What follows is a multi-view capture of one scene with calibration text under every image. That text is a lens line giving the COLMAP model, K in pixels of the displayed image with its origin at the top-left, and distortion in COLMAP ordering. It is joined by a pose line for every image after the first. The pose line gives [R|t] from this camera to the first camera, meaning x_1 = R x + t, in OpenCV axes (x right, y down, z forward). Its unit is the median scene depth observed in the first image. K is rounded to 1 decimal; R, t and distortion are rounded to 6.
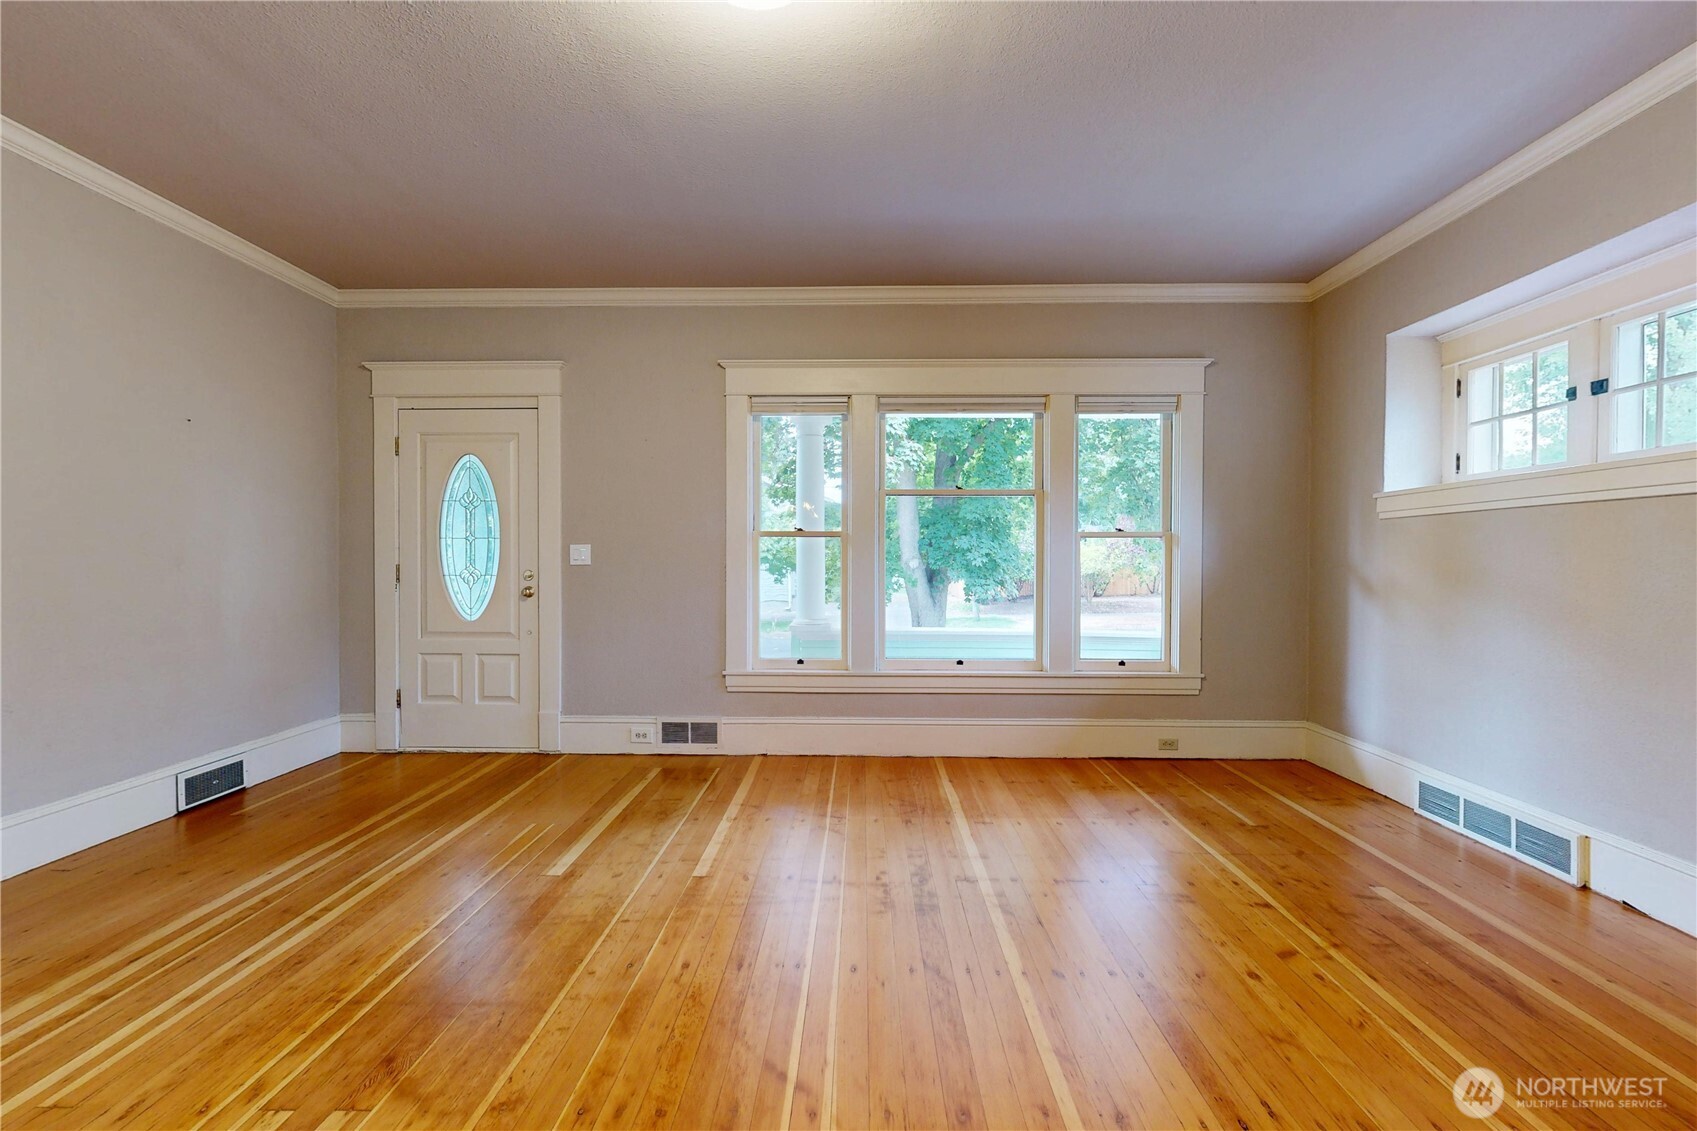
lens RADIAL K [[745.0, 0, 846.9], [0, 745.0, 569.4], [0, 0, 1]] dist [0.001748, 0.000174]
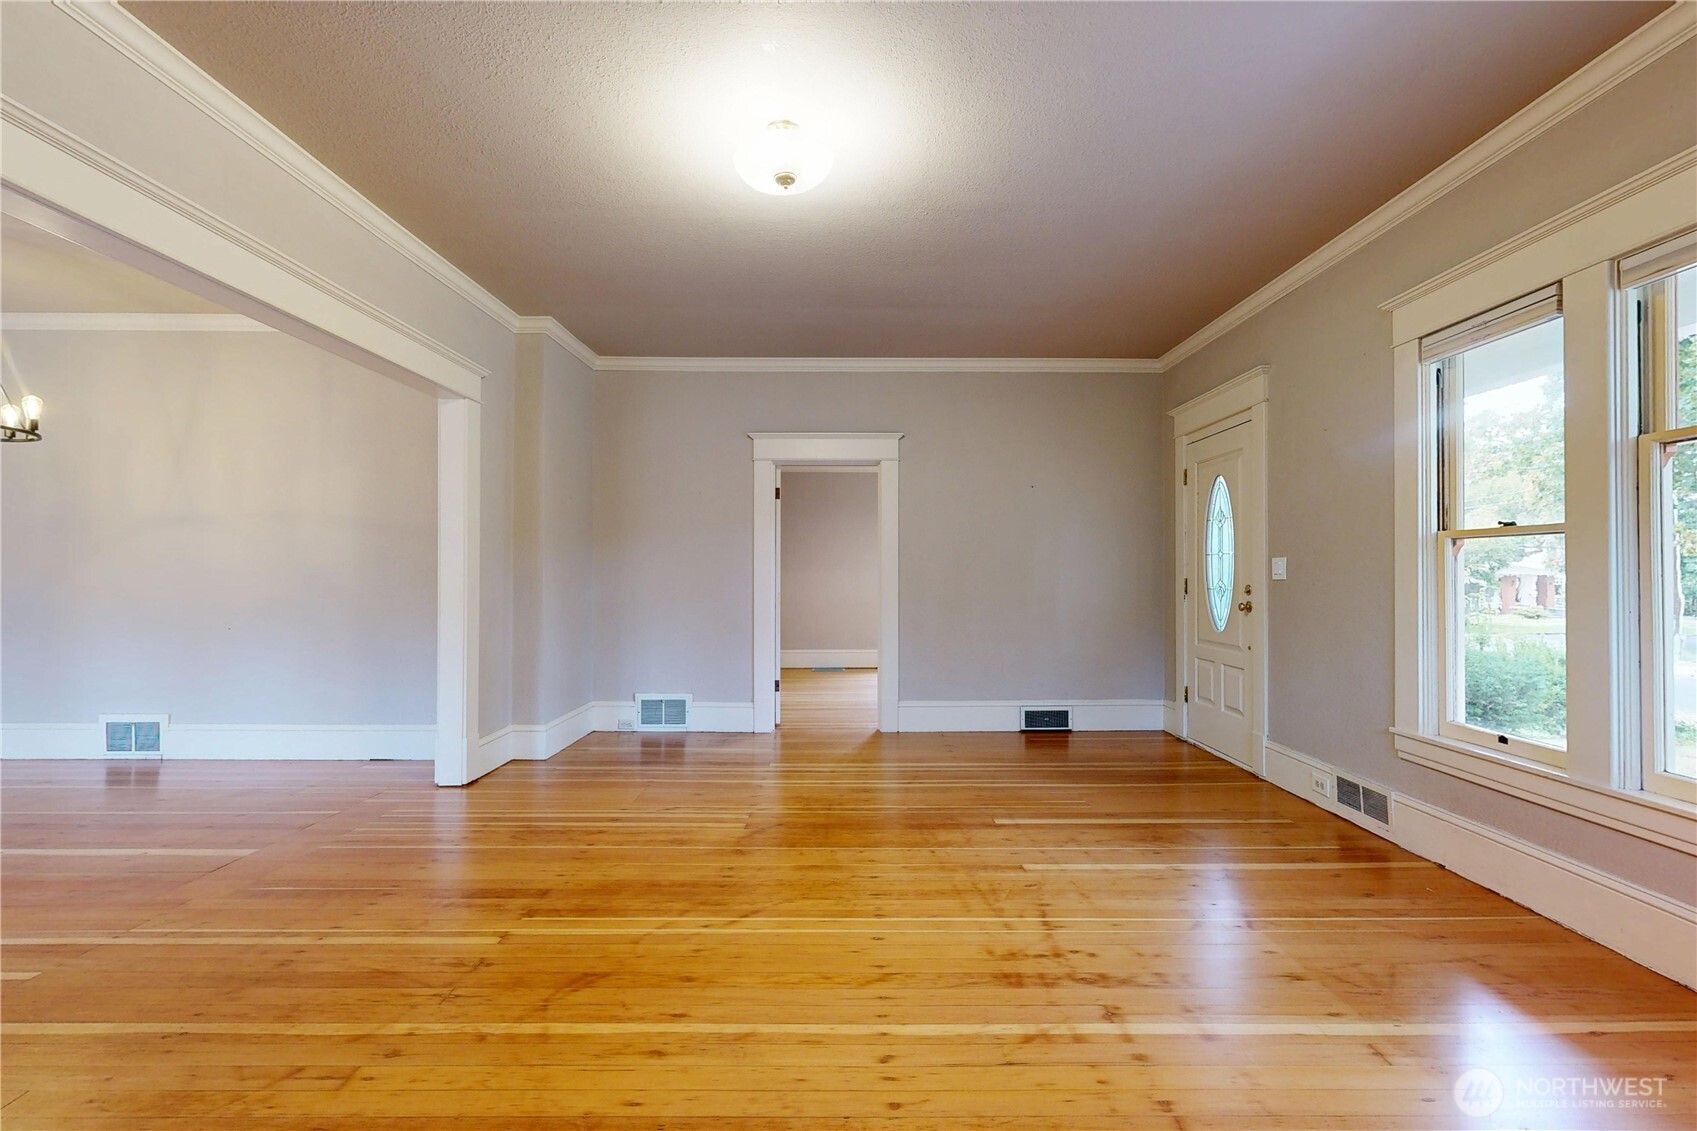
lens RADIAL K [[745.0, 0, 846.9], [0, 745.0, 569.4], [0, 0, 1]] dist [0.001748, 0.000174]
pose [[0.020145, -0.007697, -0.999767, 0.640553], [-0.015969, 0.999840, -0.008020, -0.003098], [0.999670, 0.016127, 0.020018, 0.525831]]
